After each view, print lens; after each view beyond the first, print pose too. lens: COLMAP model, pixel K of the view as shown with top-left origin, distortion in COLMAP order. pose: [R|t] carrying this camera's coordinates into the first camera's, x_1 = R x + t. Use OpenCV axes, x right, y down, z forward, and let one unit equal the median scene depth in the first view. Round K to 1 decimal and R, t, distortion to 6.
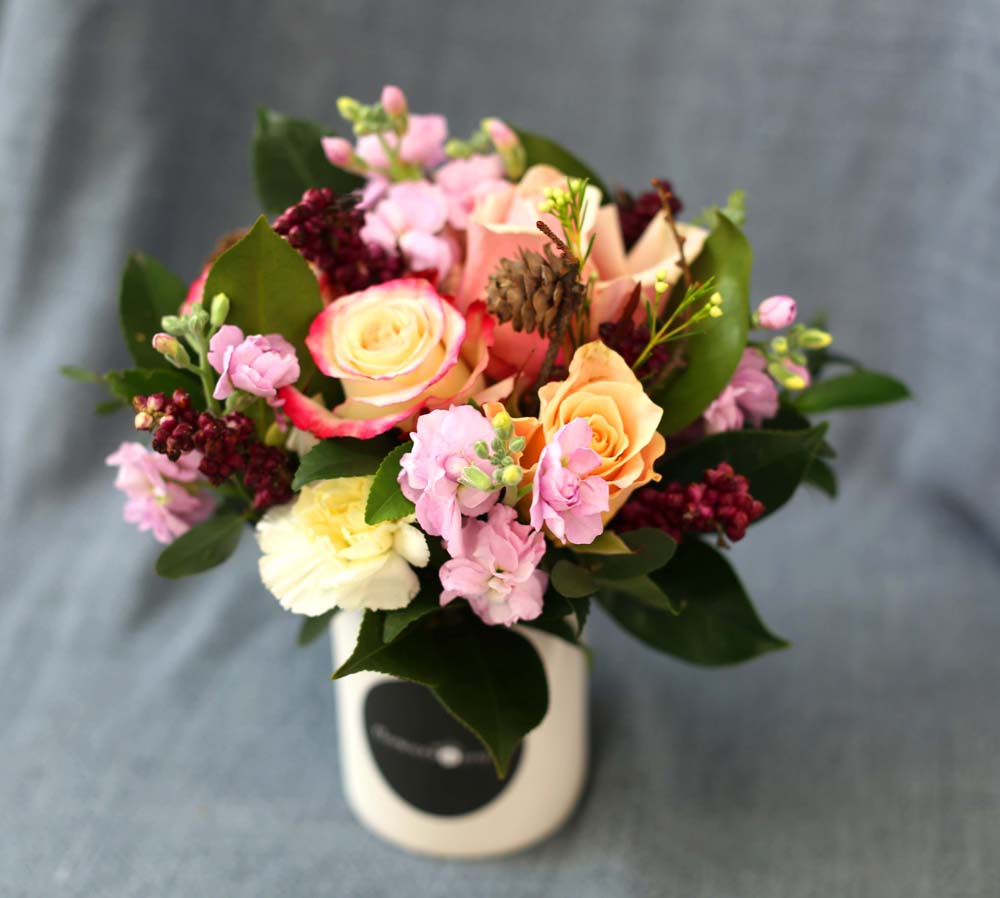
lens RADIAL K [[2141.4, 0, 496.3], [0, 2141.4, 448.2], [0, 0, 1]] dist [-0.209839, 0.000000]
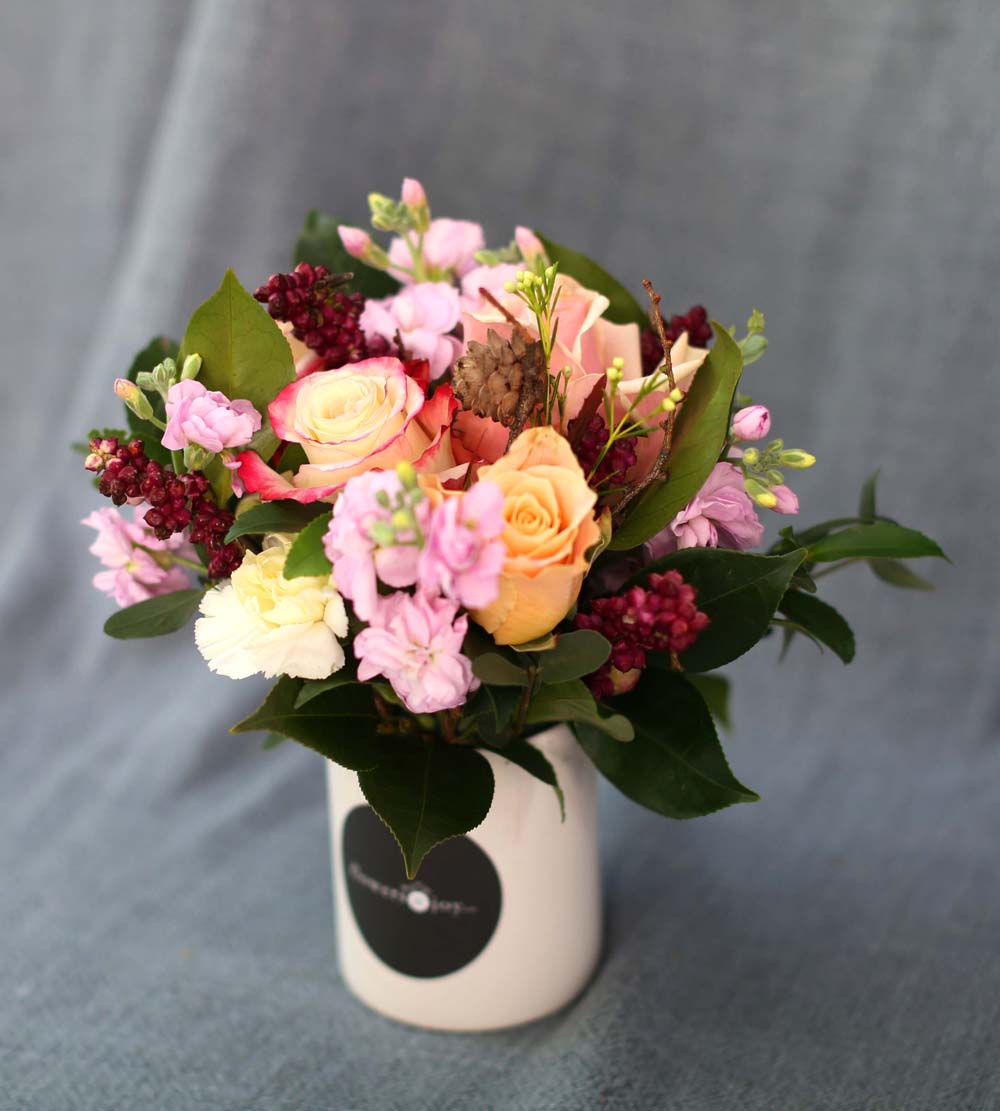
lens RADIAL K [[2736.8, 0, 501.7], [0, 2736.8, 557.5], [0, 0, 1]] dist [-0.234069, 0.000000]
pose [[0.970348, 0.095073, -0.222228, 0.301621], [-0.126551, 0.983141, -0.131977, 0.171189], [0.205934, 0.156187, 0.966021, -0.191059]]
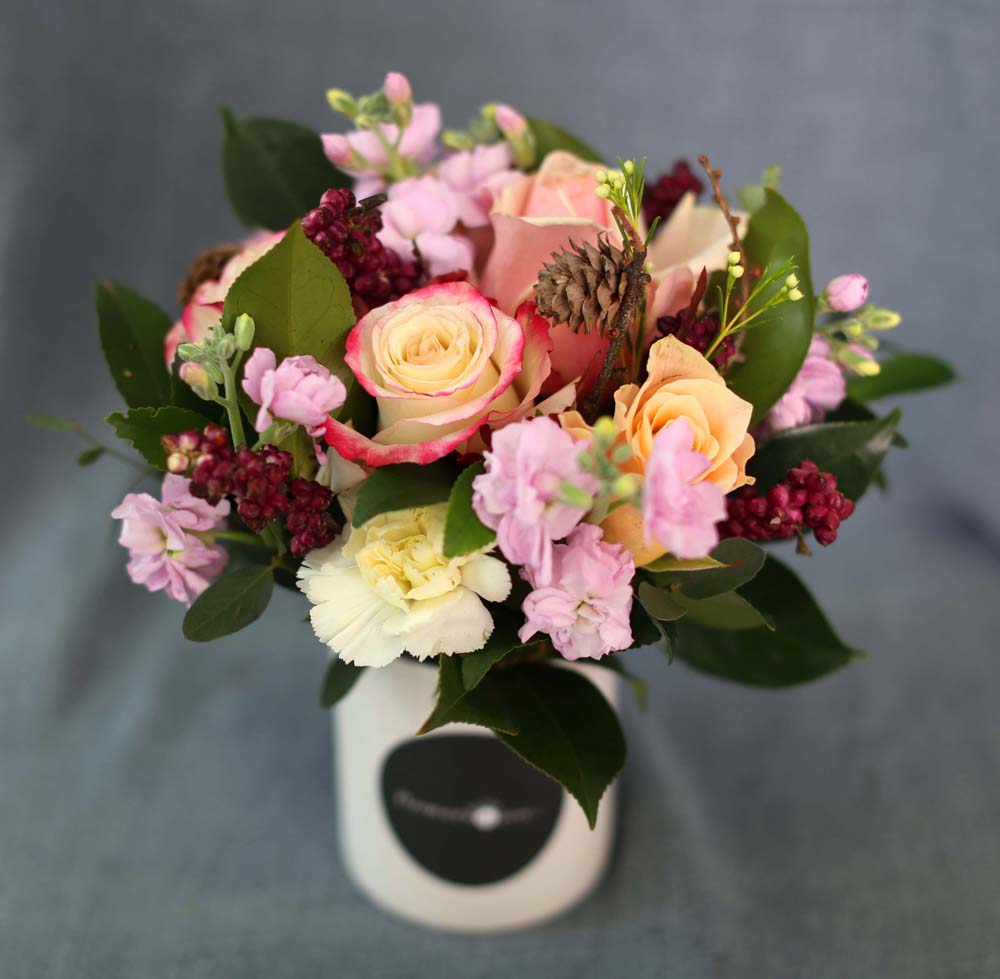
lens RADIAL K [[2380.2, 0, 500.5], [0, 2380.2, 488.3], [0, 0, 1]] dist [-0.222788, 0.000000]
pose [[0.987214, -0.080512, 0.137575, -0.163630], [0.081168, 0.996700, 0.000839, 0.007279], [-0.137189, 0.010339, 0.990491, 0.013485]]
